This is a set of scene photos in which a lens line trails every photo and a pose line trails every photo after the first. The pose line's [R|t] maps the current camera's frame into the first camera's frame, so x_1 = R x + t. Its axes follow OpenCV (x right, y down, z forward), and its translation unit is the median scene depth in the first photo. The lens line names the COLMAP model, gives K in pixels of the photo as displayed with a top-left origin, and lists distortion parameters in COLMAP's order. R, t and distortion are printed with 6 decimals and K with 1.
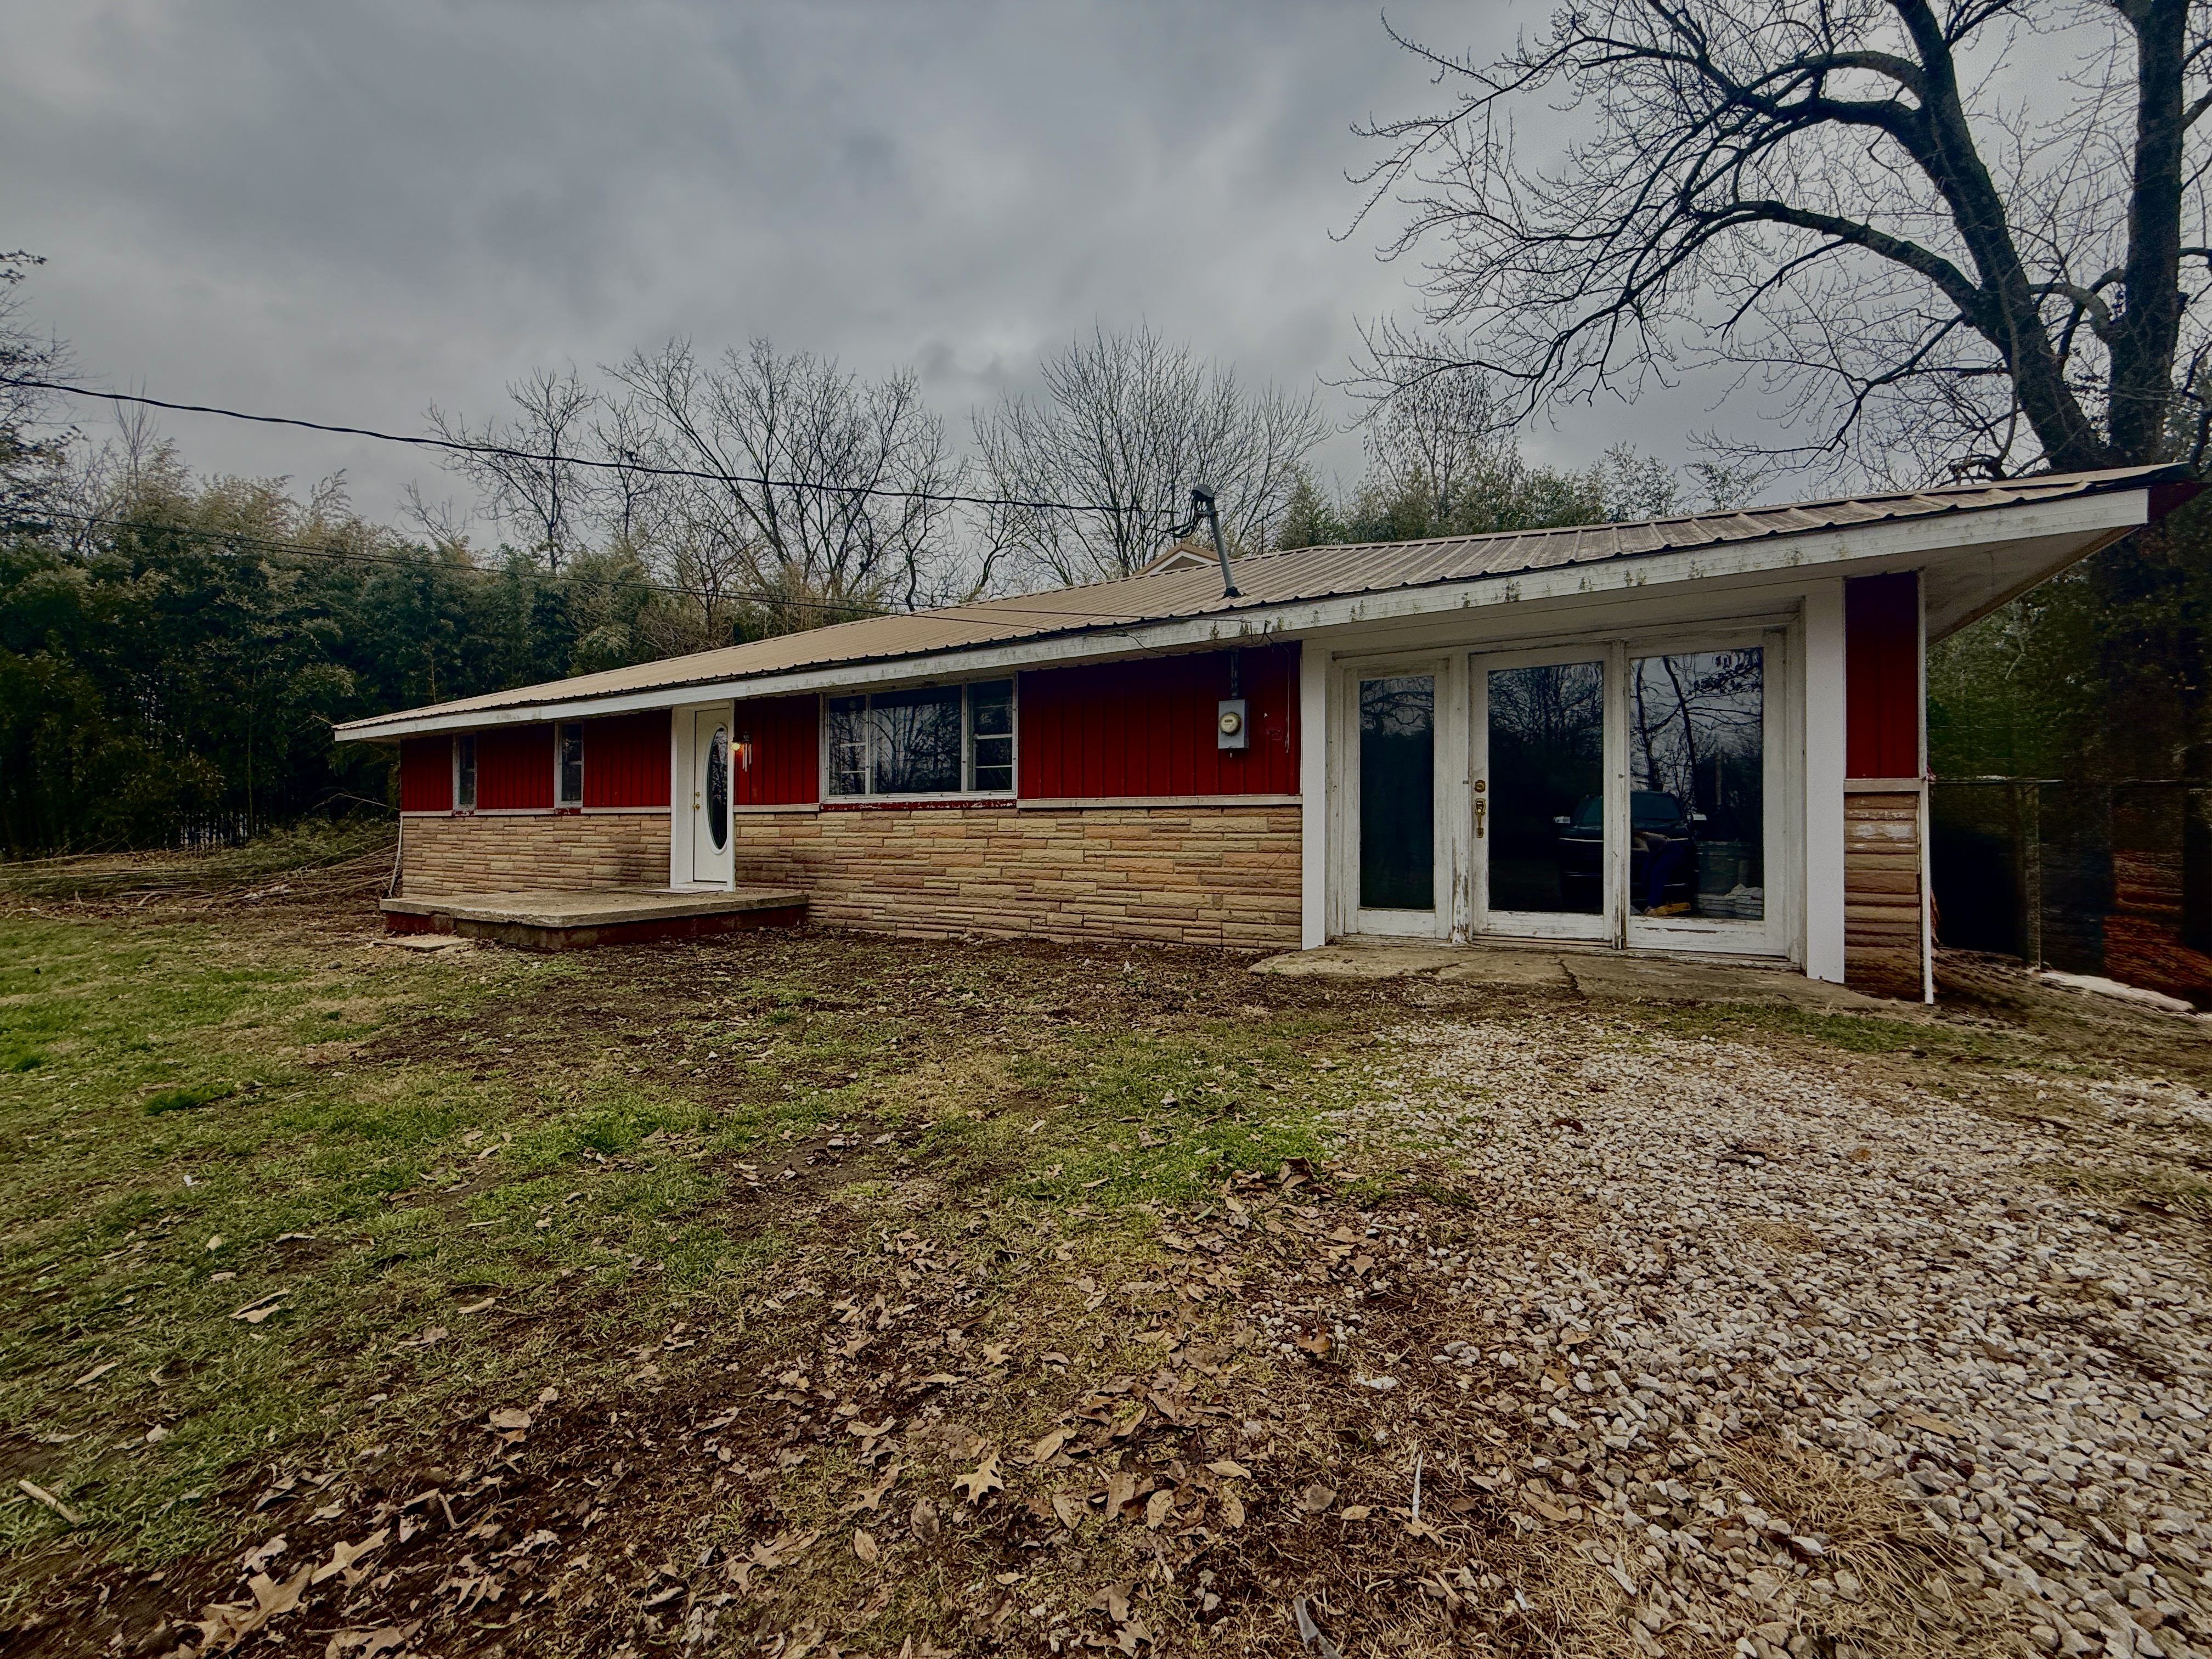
lens RADIAL K [[872.8, 0, 1102.2], [0, 872.8, 833.9], [0, 0, 1]] dist [0.000975, -0.000288]
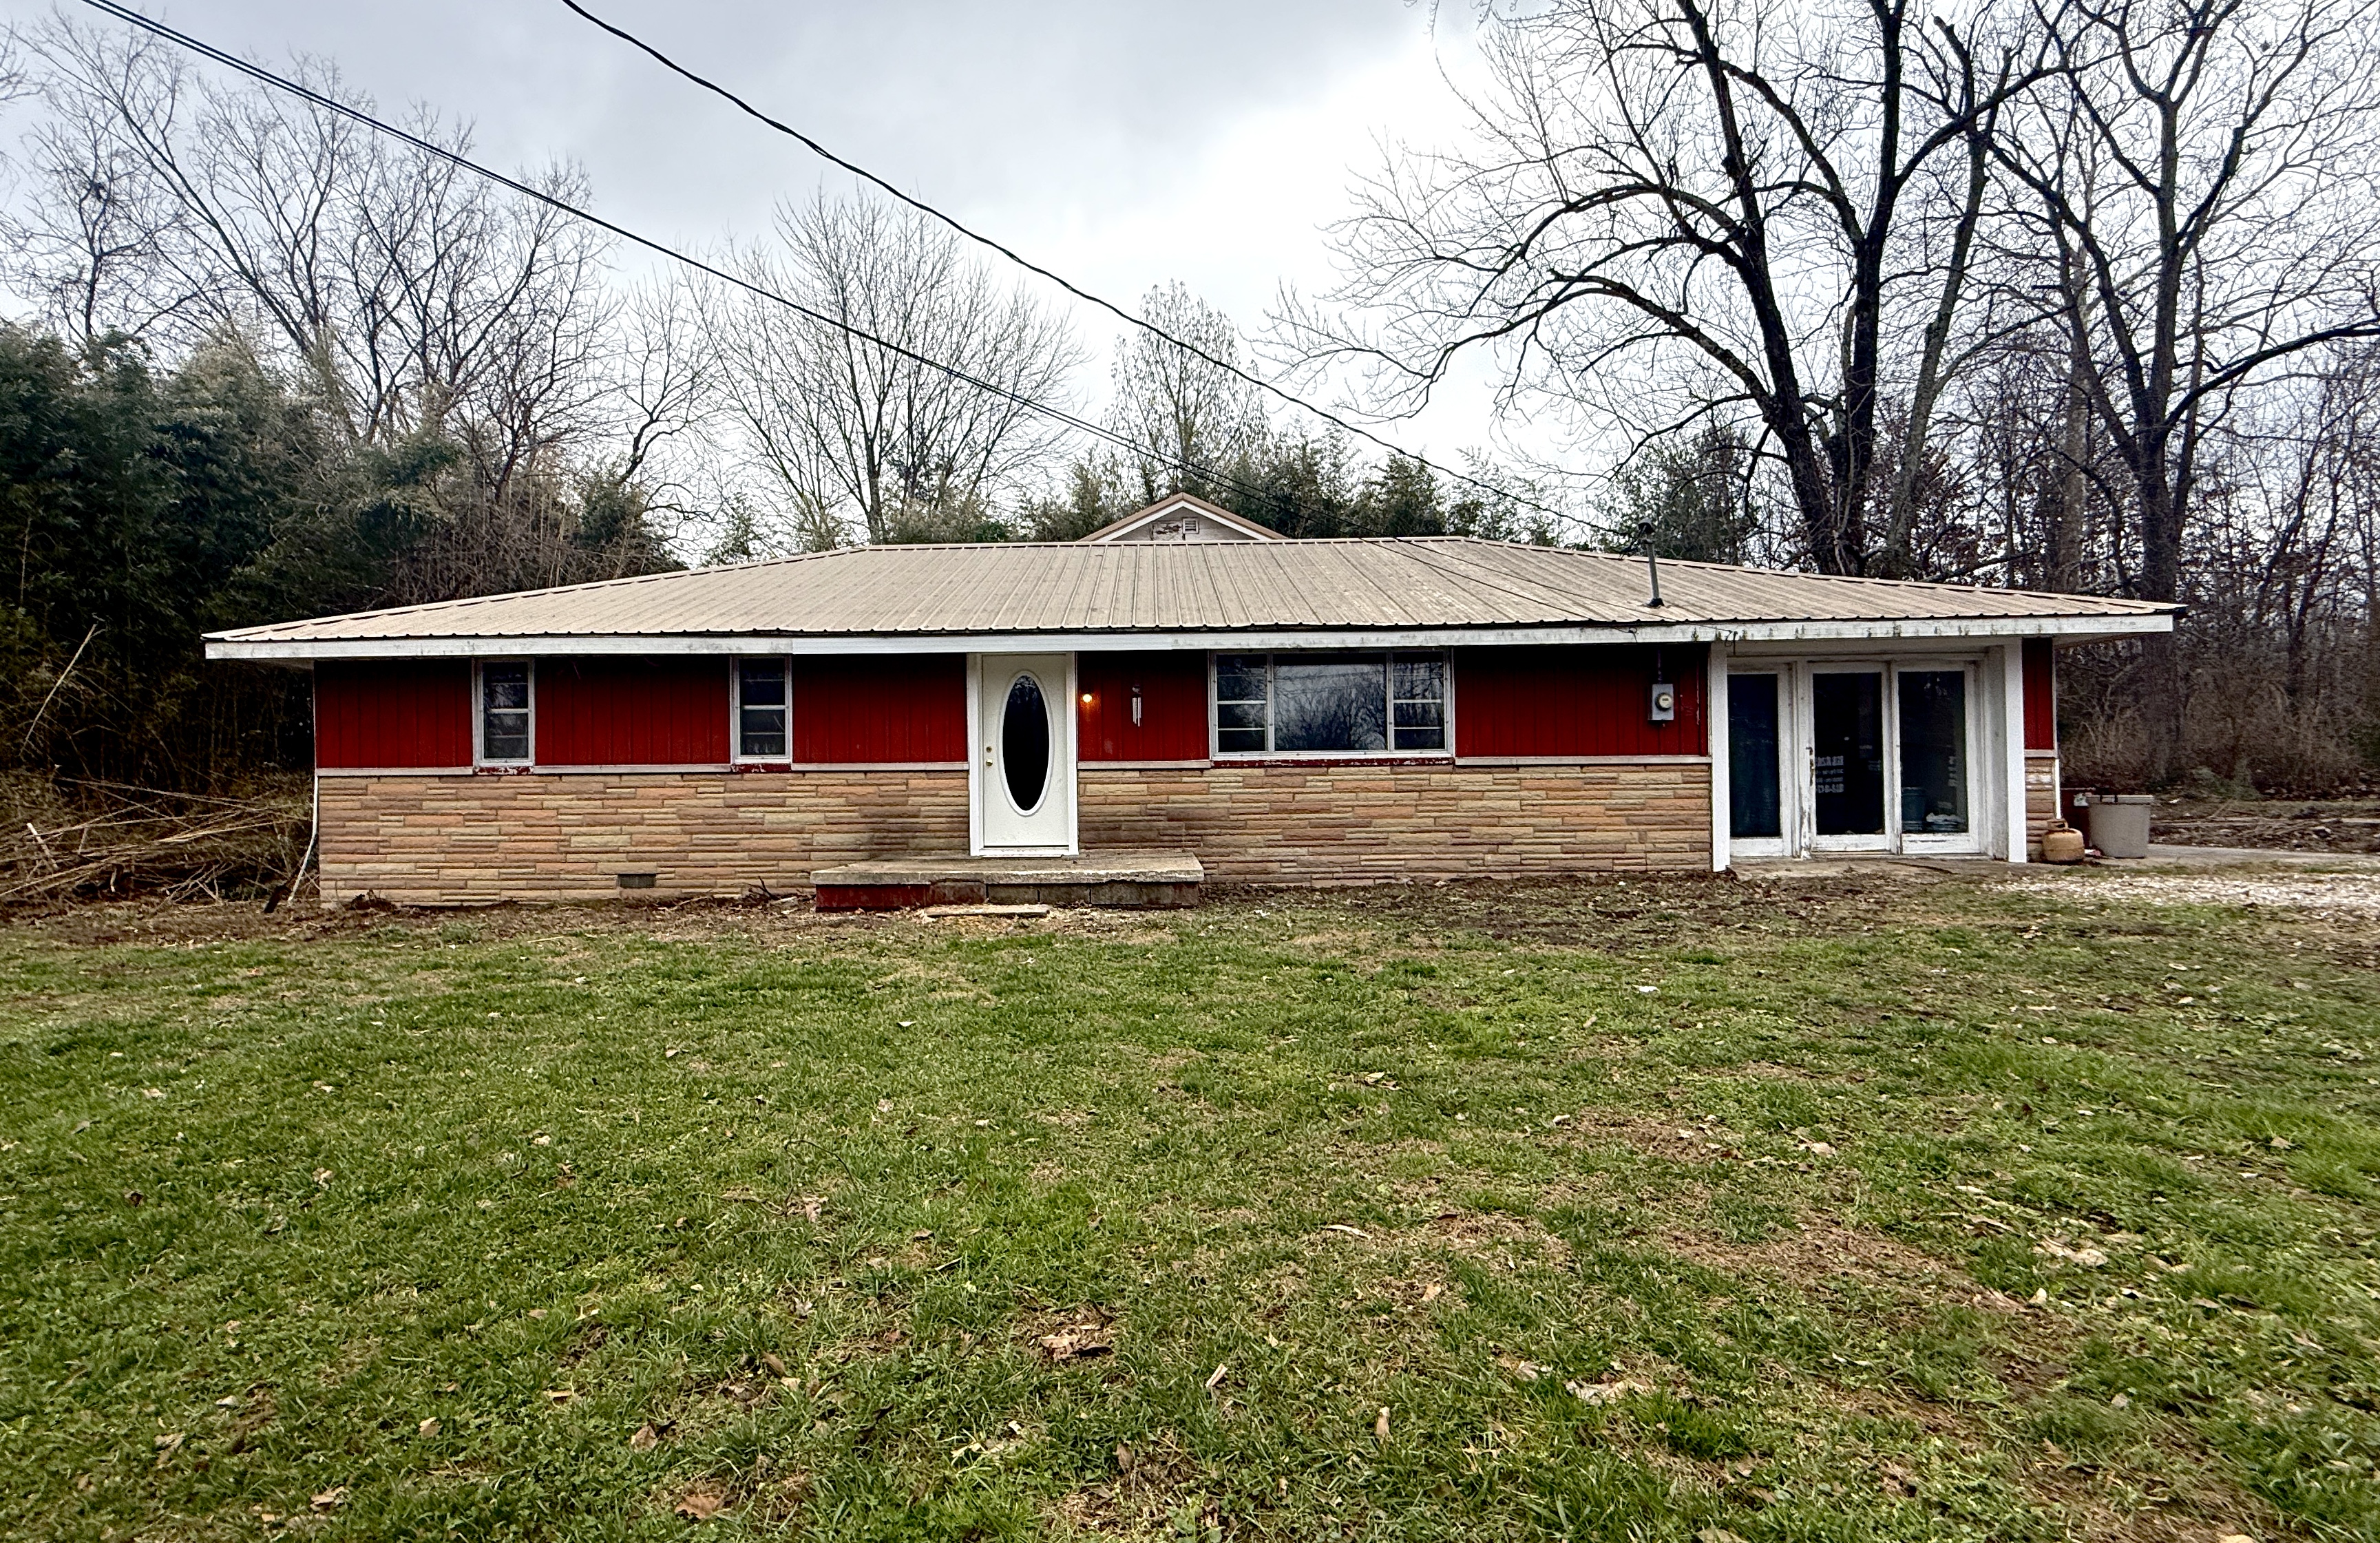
lens RADIAL K [[1099.0, 0, 1121.7], [0, 1099.0, 796.6], [0, 0, 1]] dist [0.003176, 0.000100]
pose [[0.877697, -0.008665, 0.479138, -1.124066], [0.012098, 0.999918, -0.004080, 0.011779], [-0.479064, 0.009377, 0.877730, -0.055680]]
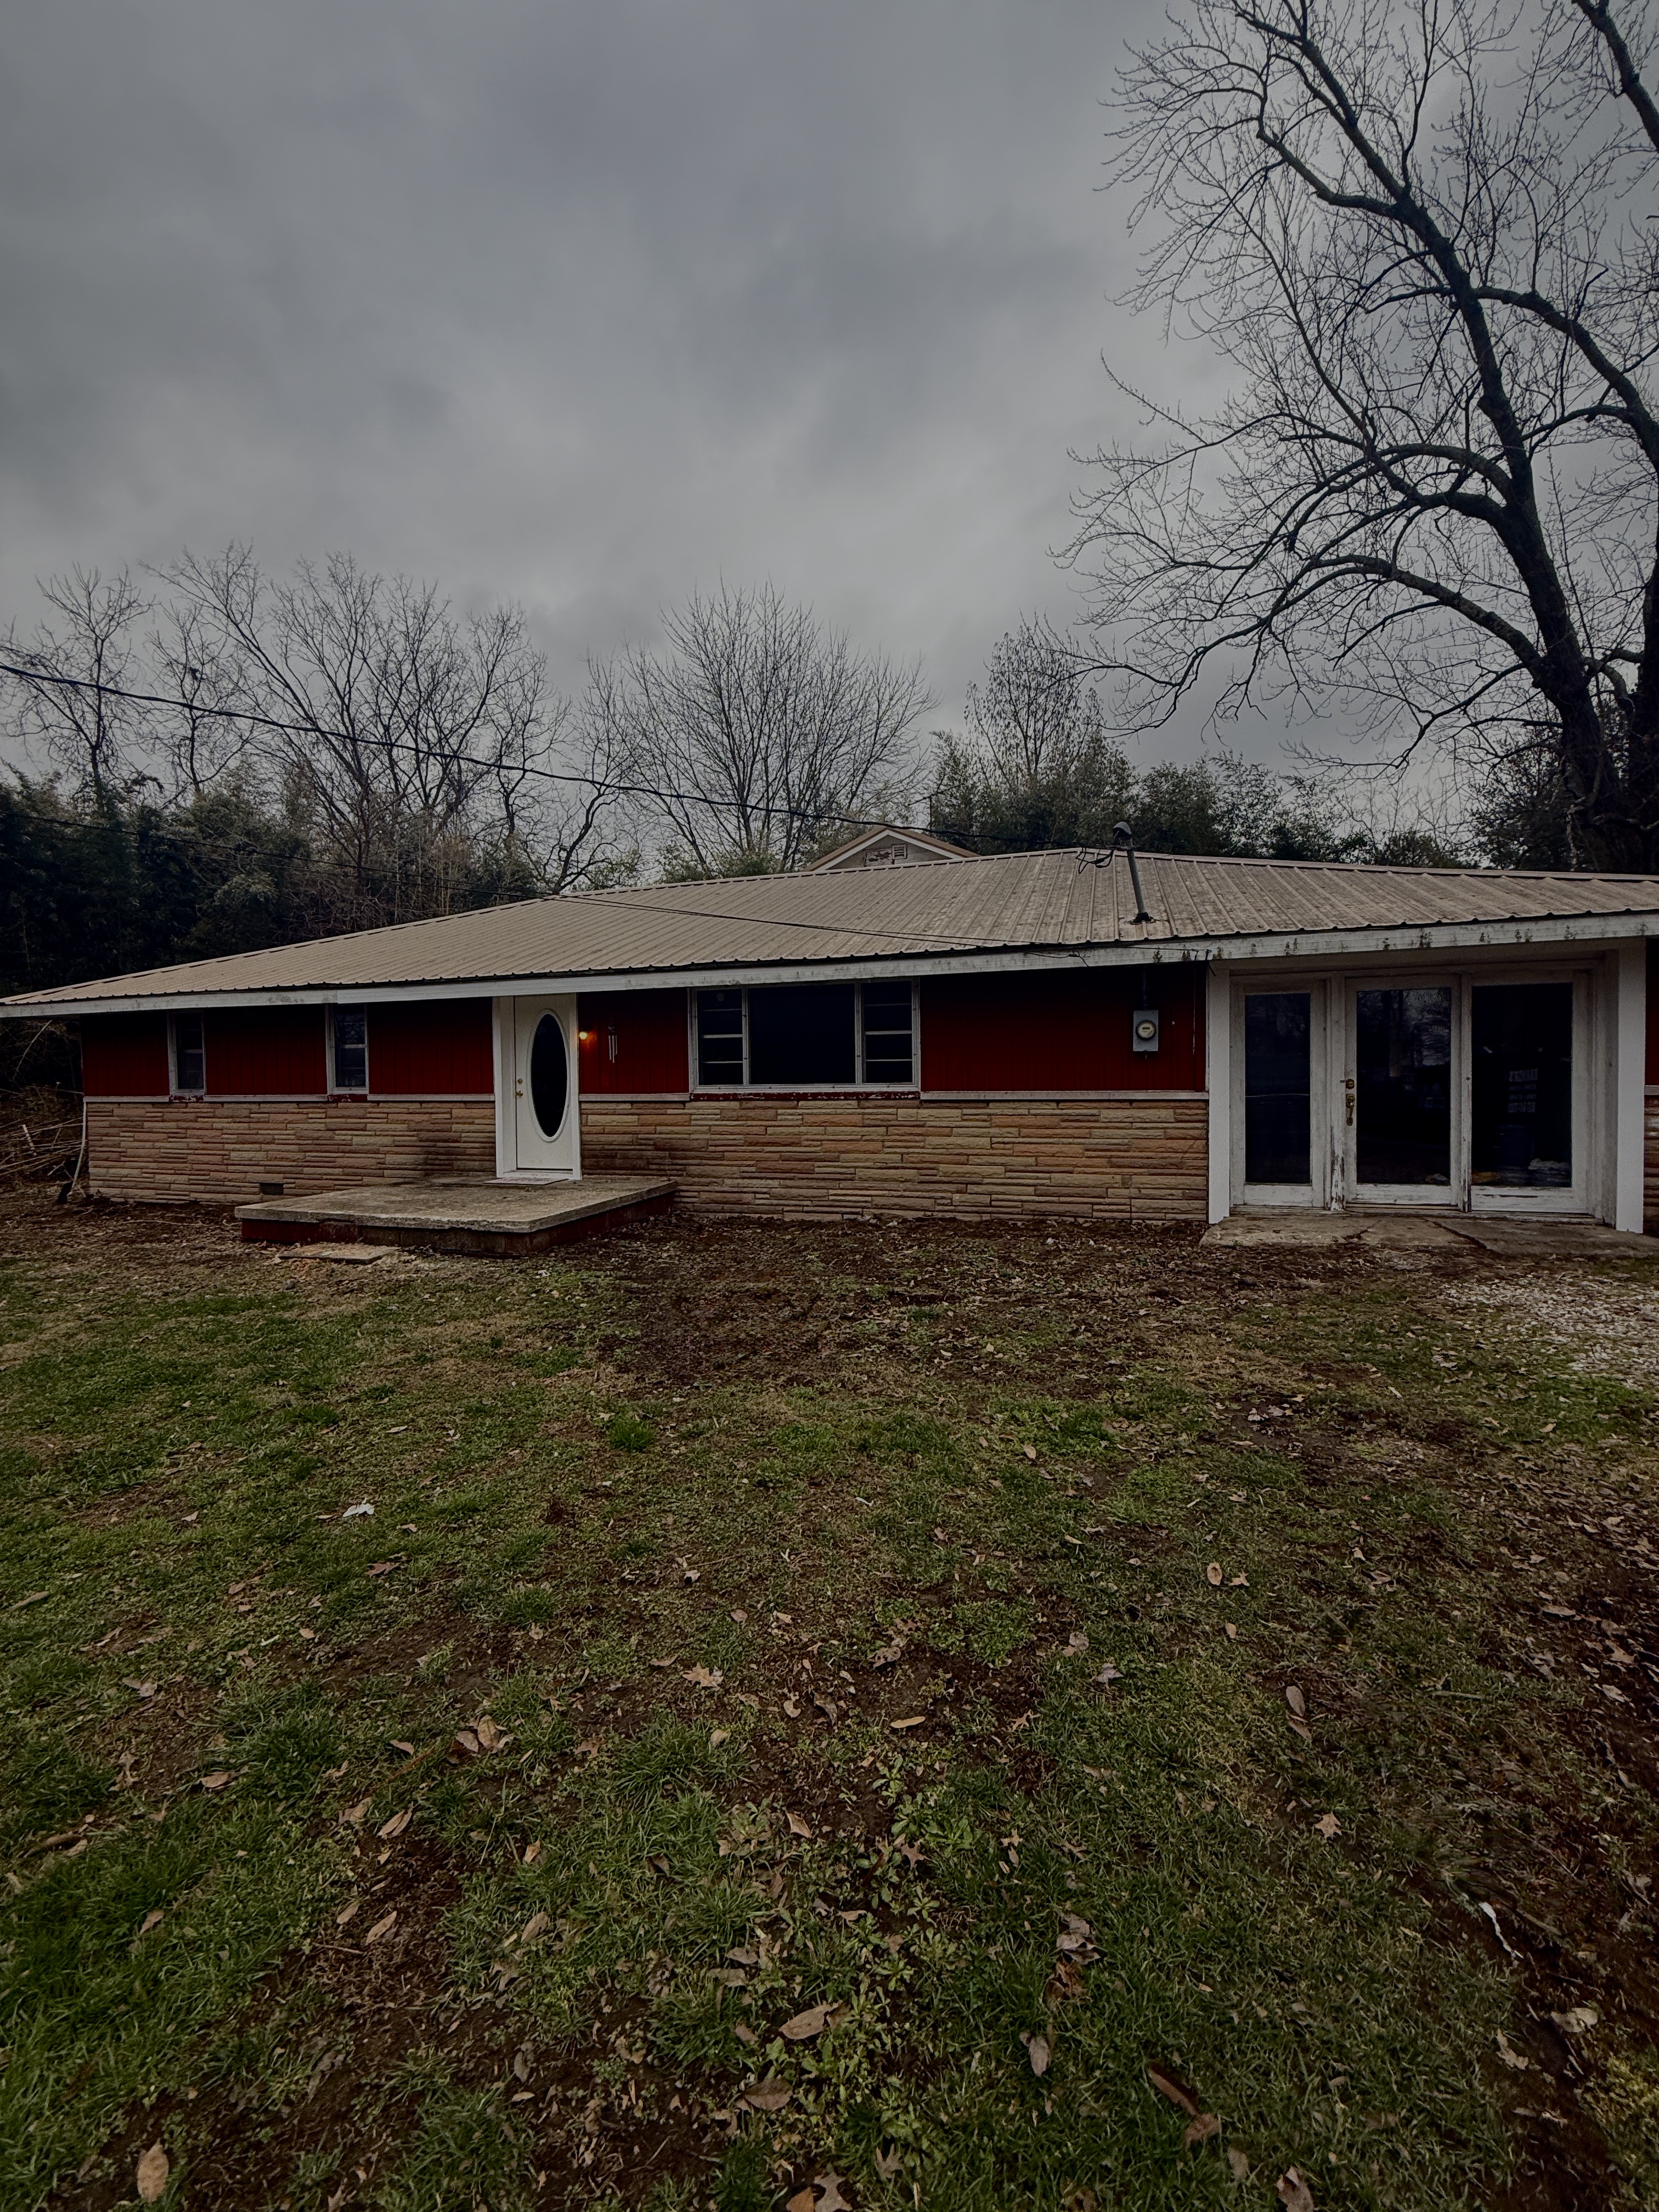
lens RADIAL K [[872.8, 0, 821.5], [0, 872.8, 1102.8], [0, 0, 1]] dist [0.000975, -0.000288]
pose [[0.977938, -0.021609, 0.207776, -0.427869], [0.015324, 0.999376, 0.031813, -0.060088], [-0.208334, -0.027927, 0.977659, -0.045743]]
